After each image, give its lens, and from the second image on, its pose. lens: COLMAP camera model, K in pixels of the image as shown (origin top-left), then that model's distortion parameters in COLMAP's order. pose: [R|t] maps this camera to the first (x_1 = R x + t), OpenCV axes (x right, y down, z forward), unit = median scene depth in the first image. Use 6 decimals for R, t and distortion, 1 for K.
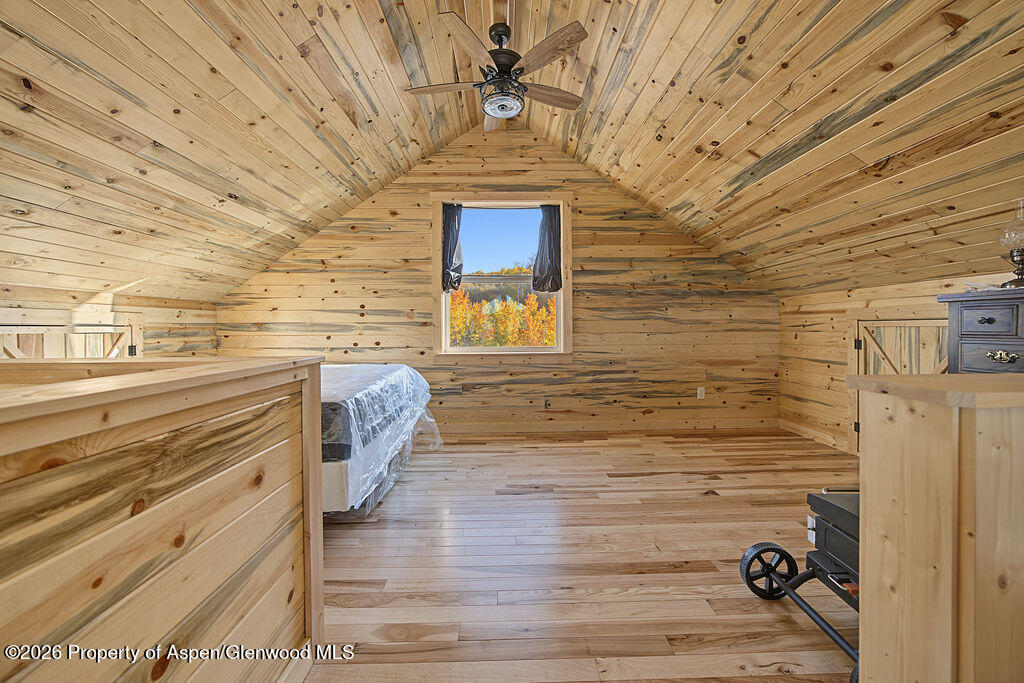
lens RADIAL K [[403.5, 0, 511.1], [0, 403.5, 337.0], [0, 0, 1]] dist [-0.019990, 0.005225]
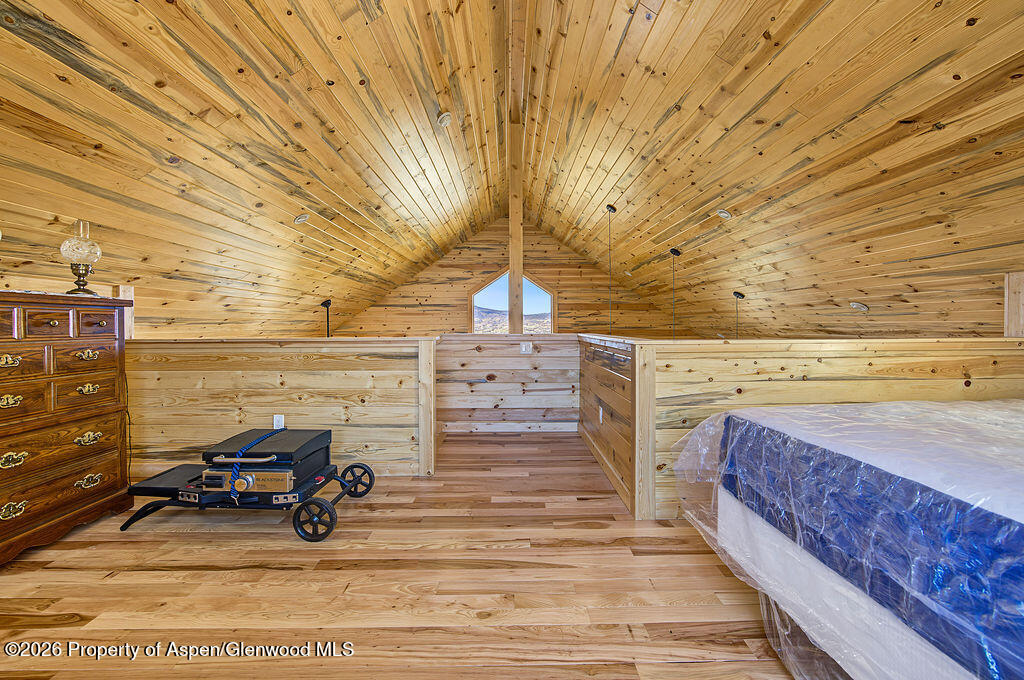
lens RADIAL K [[403.5, 0, 509.1], [0, 403.5, 332.4], [0, 0, 1]] dist [-0.019990, 0.005225]
pose [[-0.999907, 0.012447, 0.005631, 0.008560], [0.012661, 0.999130, 0.039728, -0.028836], [-0.005131, 0.039795, -0.999195, 1.276177]]
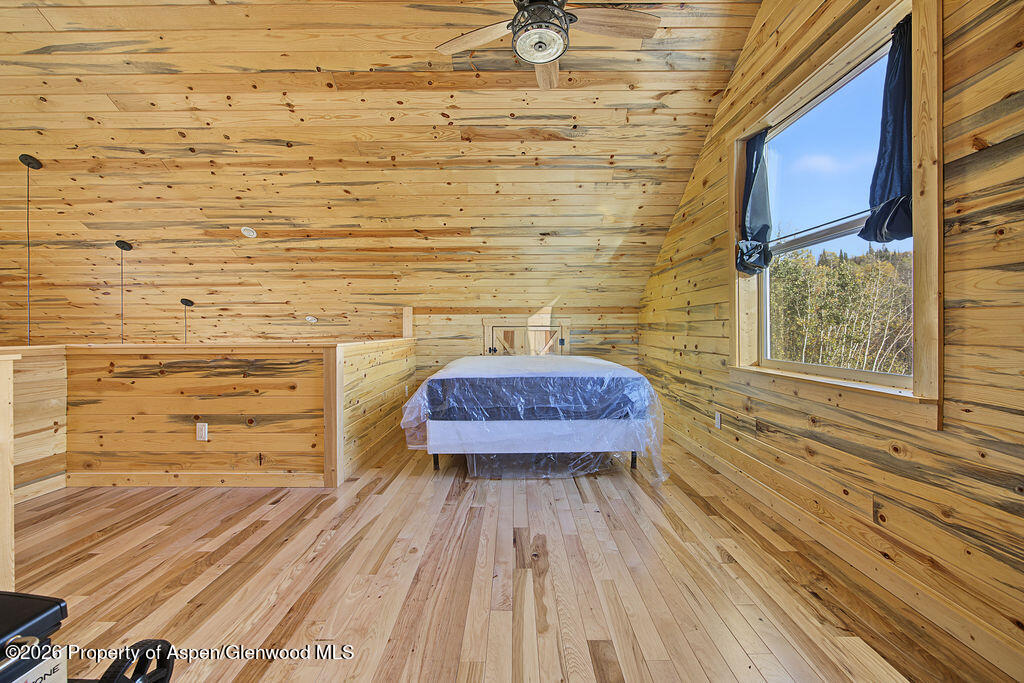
lens RADIAL K [[403.5, 0, 510.0], [0, 403.5, 333.4], [0, 0, 1]] dist [-0.019990, 0.005225]
pose [[-0.028683, 0.015318, -0.999471, 0.739866], [-0.017457, 0.999722, 0.015823, -0.024805], [0.999436, 0.017901, -0.028407, 0.940586]]
